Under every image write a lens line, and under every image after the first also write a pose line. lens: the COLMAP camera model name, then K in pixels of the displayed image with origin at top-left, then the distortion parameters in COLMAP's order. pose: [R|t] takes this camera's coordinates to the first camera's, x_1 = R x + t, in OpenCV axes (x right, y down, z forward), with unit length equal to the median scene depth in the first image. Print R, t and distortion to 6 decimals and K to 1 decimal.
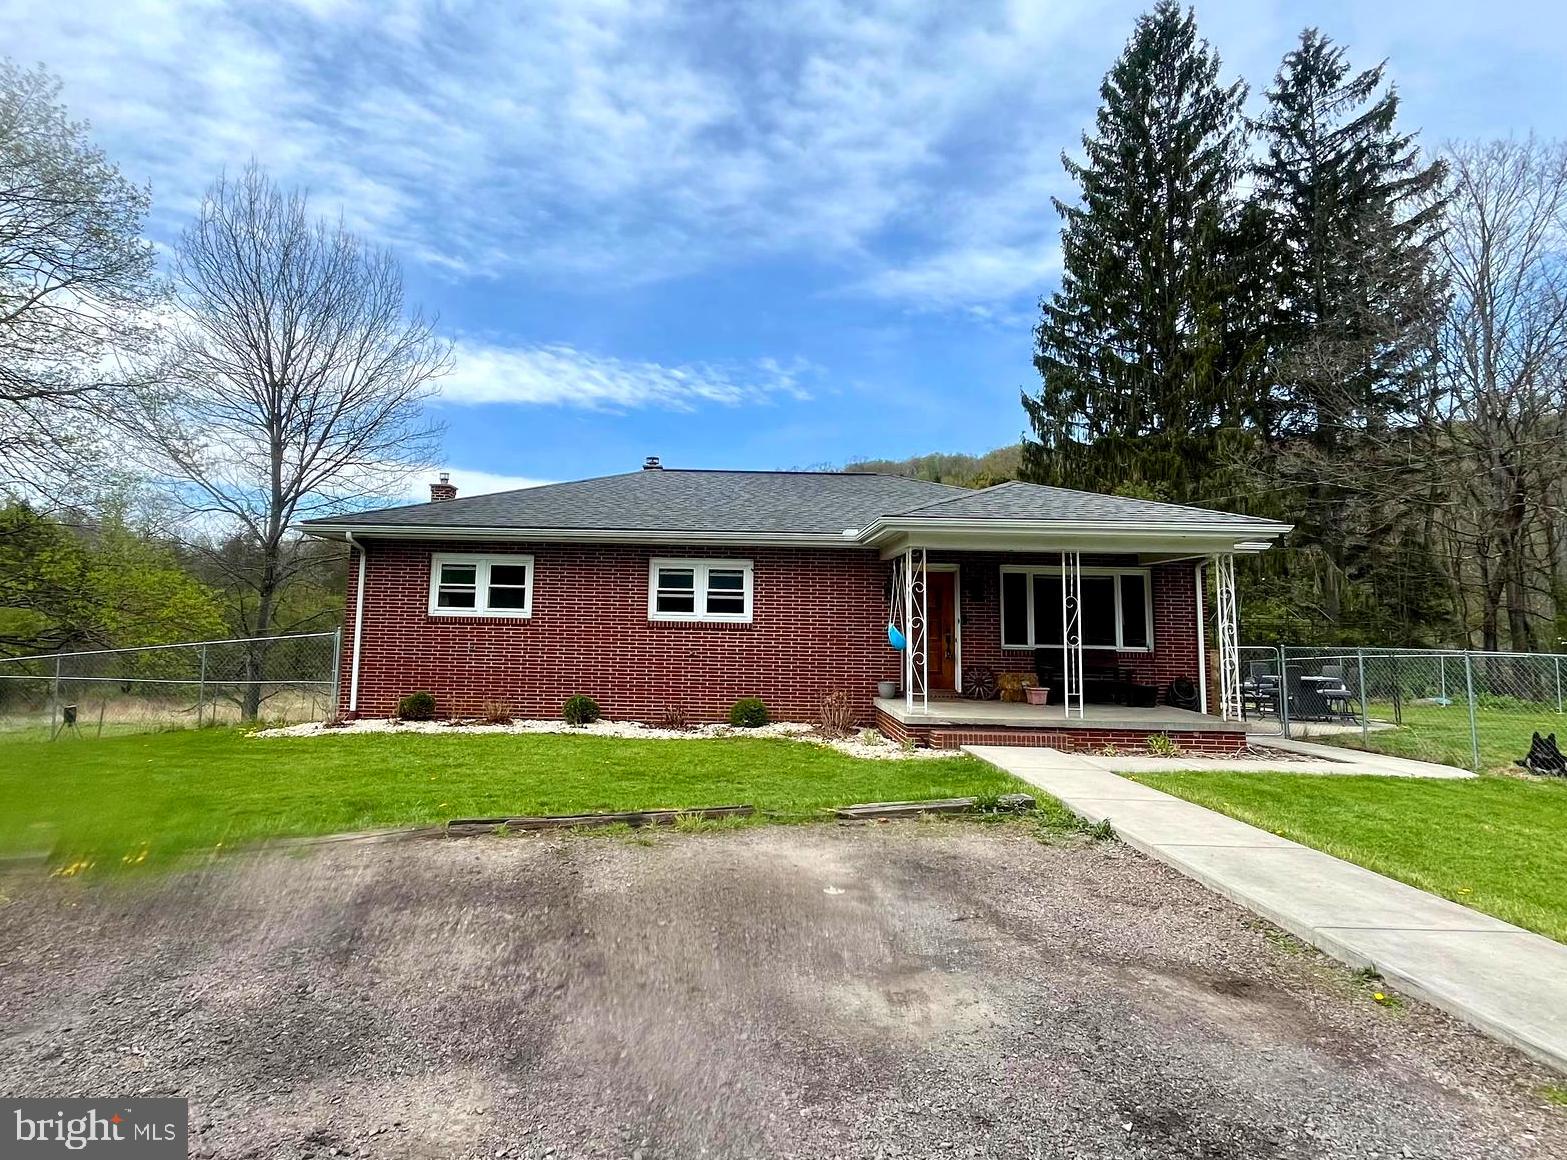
lens RADIAL K [[813.9, 0, 782.4], [0, 813.9, 533.0], [0, 0, 1]] dist [-0.001590, -0.000220]
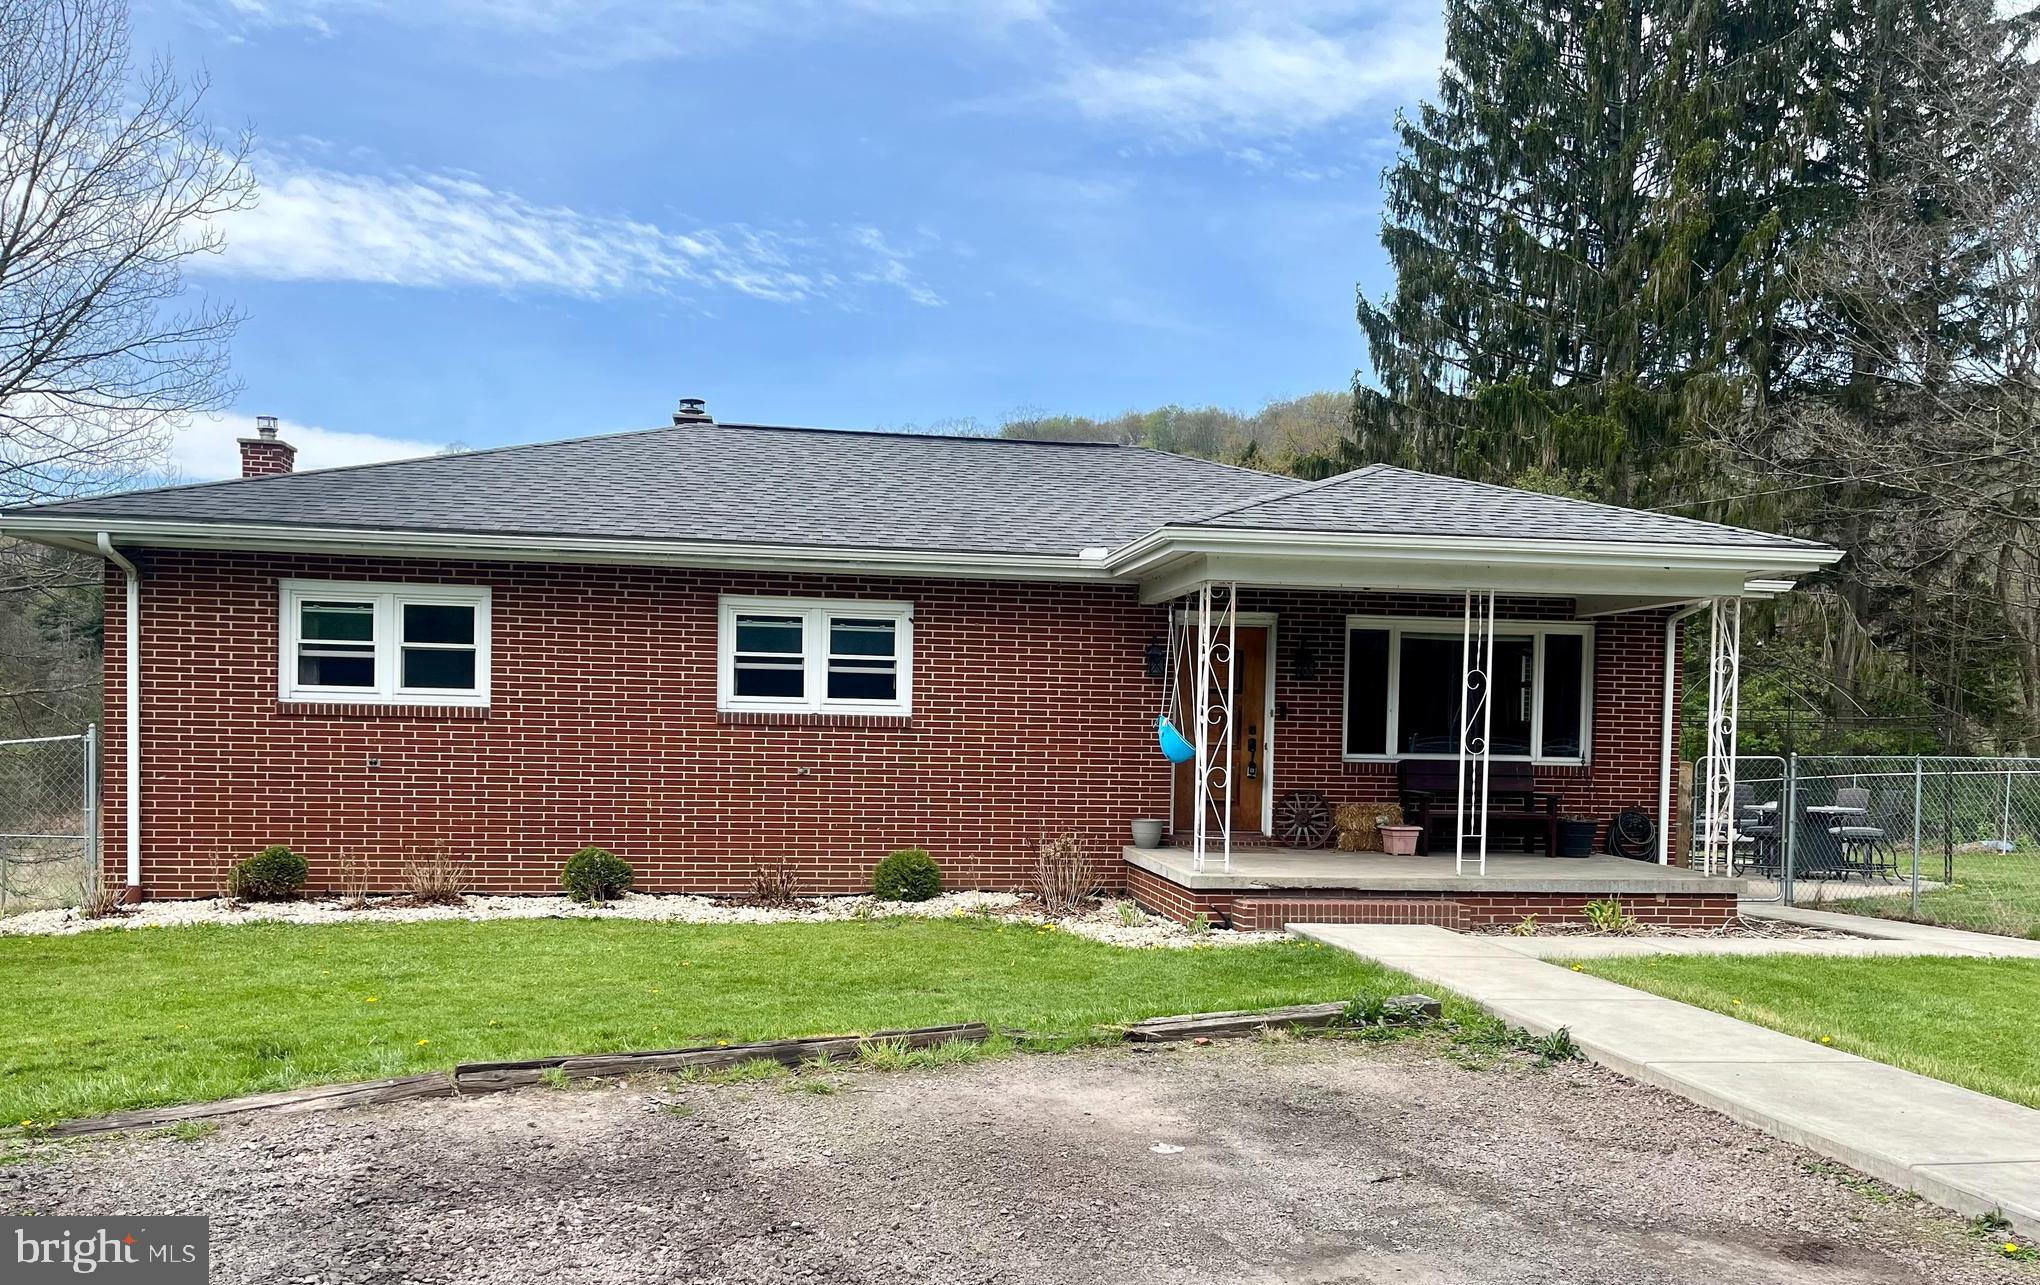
lens RADIAL K [[1549.5, 0, 1018.6], [0, 1549.5, 786.6], [0, 0, 1]] dist [0.077150, -0.114358]
pose [[0.988356, -0.006632, 0.152013, -0.128171], [-0.015897, 0.989081, 0.146513, 0.002228], [-0.151325, -0.147224, 0.977459, -0.046980]]
